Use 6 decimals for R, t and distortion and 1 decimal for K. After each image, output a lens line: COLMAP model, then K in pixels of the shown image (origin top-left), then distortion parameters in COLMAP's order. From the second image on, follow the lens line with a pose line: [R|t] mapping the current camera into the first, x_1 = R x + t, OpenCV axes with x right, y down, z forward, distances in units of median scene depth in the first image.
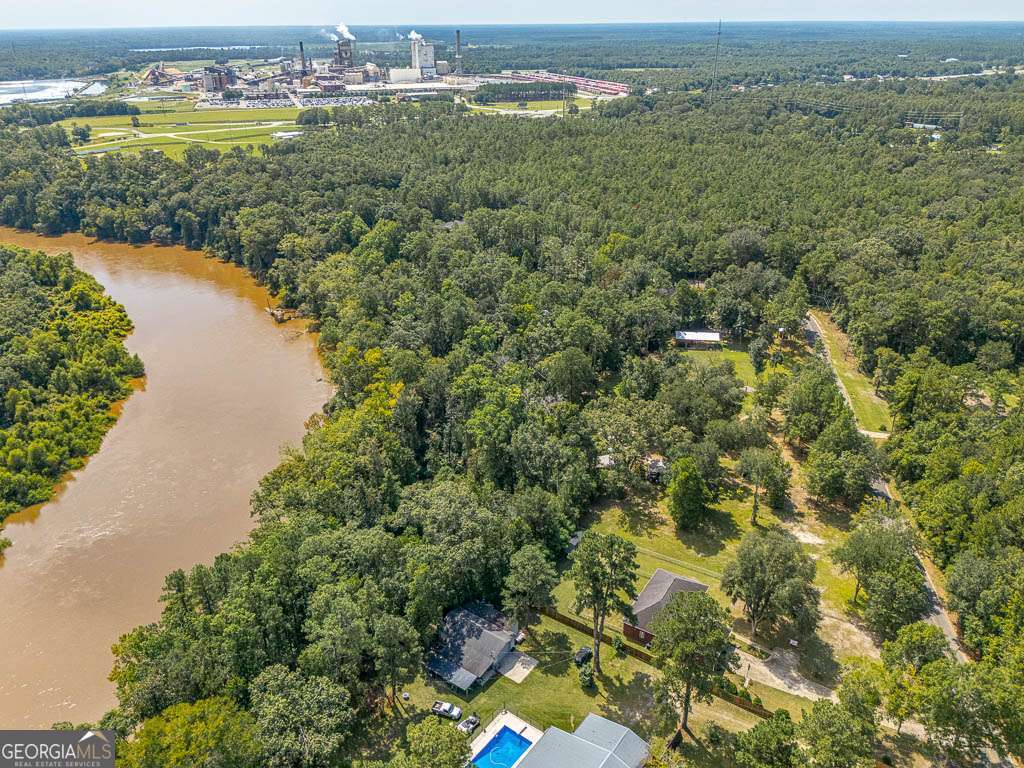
lens RADIAL K [[769.5, 0, 509.0], [0, 769.5, 386.7], [0, 0, 1]] dist [0.060697, -0.082824]
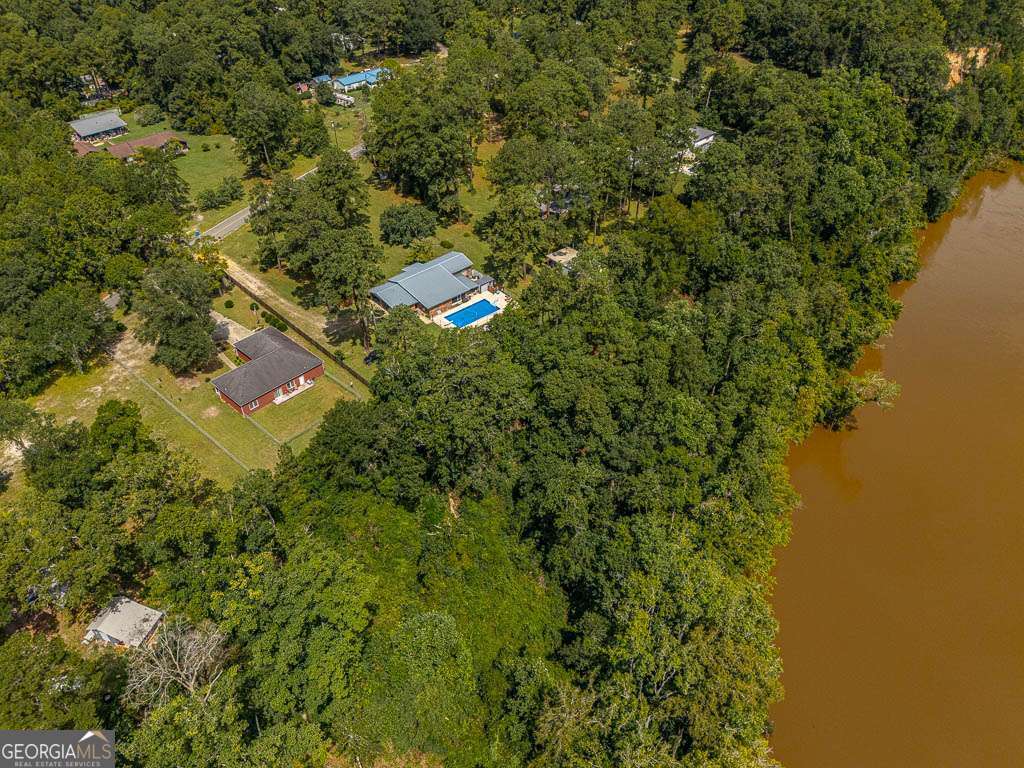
lens RADIAL K [[769.5, 0, 509.0], [0, 769.5, 386.7], [0, 0, 1]] dist [0.060697, -0.082824]
pose [[-0.979265, -0.109738, 0.170288, -0.082288], [0.105707, 0.440284, 0.891614, -0.170942], [-0.172819, 0.891127, -0.419554, 0.418397]]
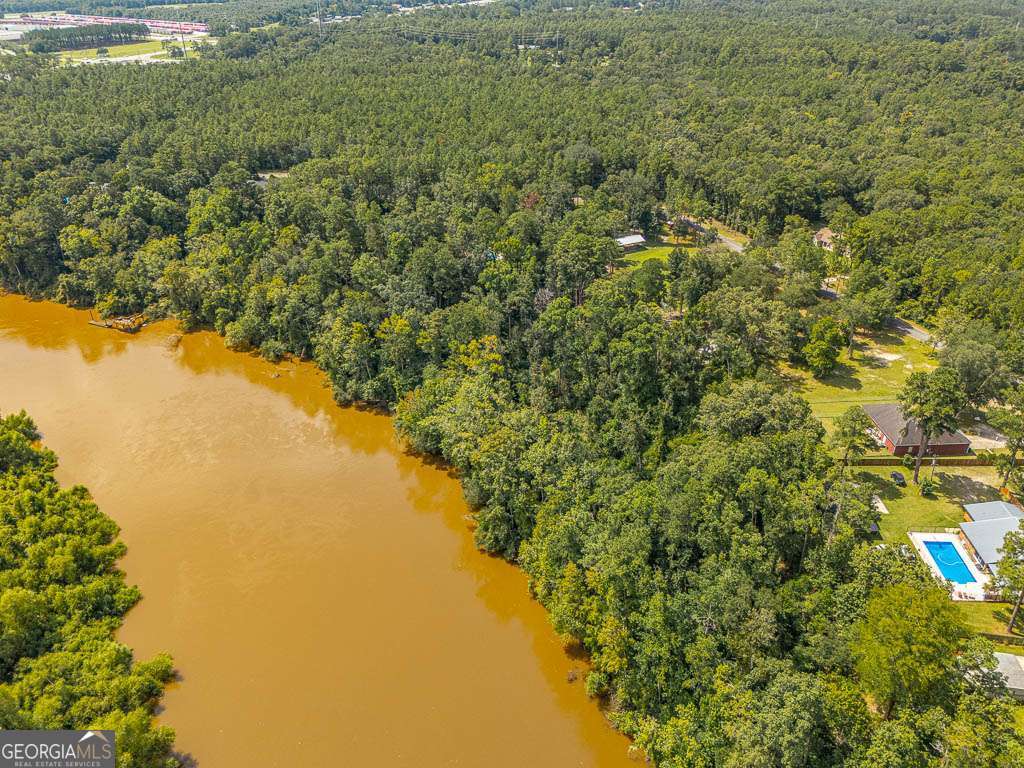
lens RADIAL K [[769.5, 0, 509.0], [0, 769.5, 386.7], [0, 0, 1]] dist [0.060697, -0.082824]
pose [[0.825800, -0.278442, 0.490432, -0.277817], [0.243530, 0.960422, 0.135217, -0.030671], [-0.508671, 0.007773, 0.860926, 0.072222]]
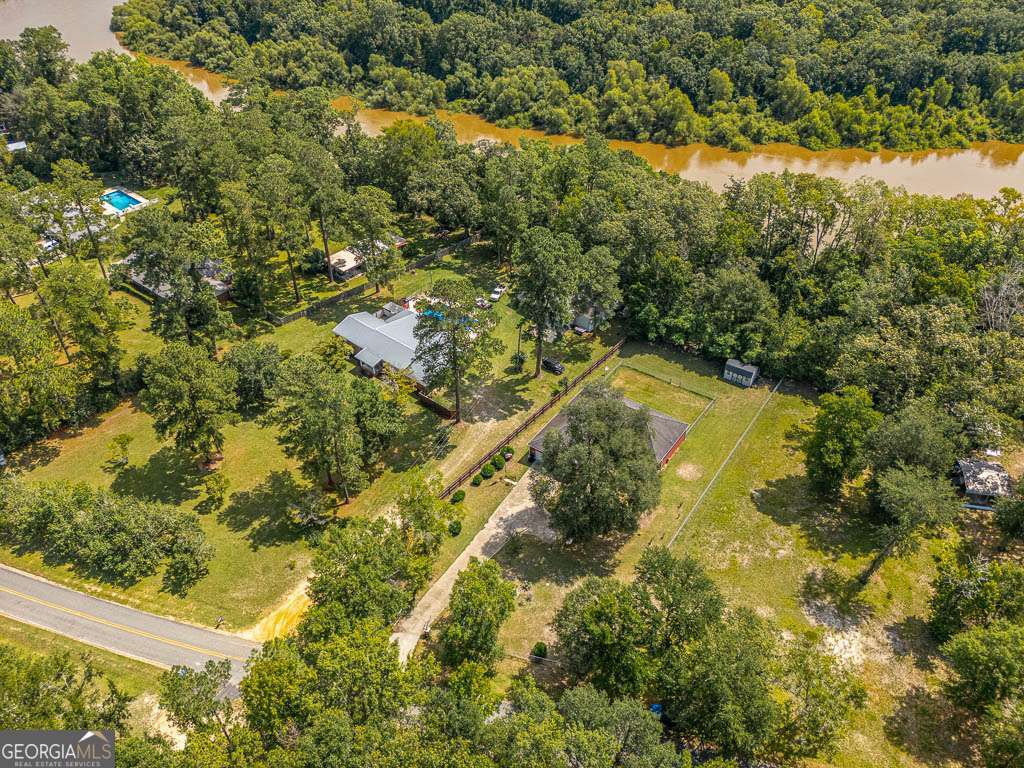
lens RADIAL K [[767.0, 0, 509.4], [0, 767.0, 387.1], [0, 0, 1]] dist [0.074080, -0.106576]
pose [[-0.067760, 0.637414, -0.767536, 0.244636], [-0.409986, 0.683560, 0.603869, -0.055757], [0.909571, 0.355597, 0.215013, 0.214167]]
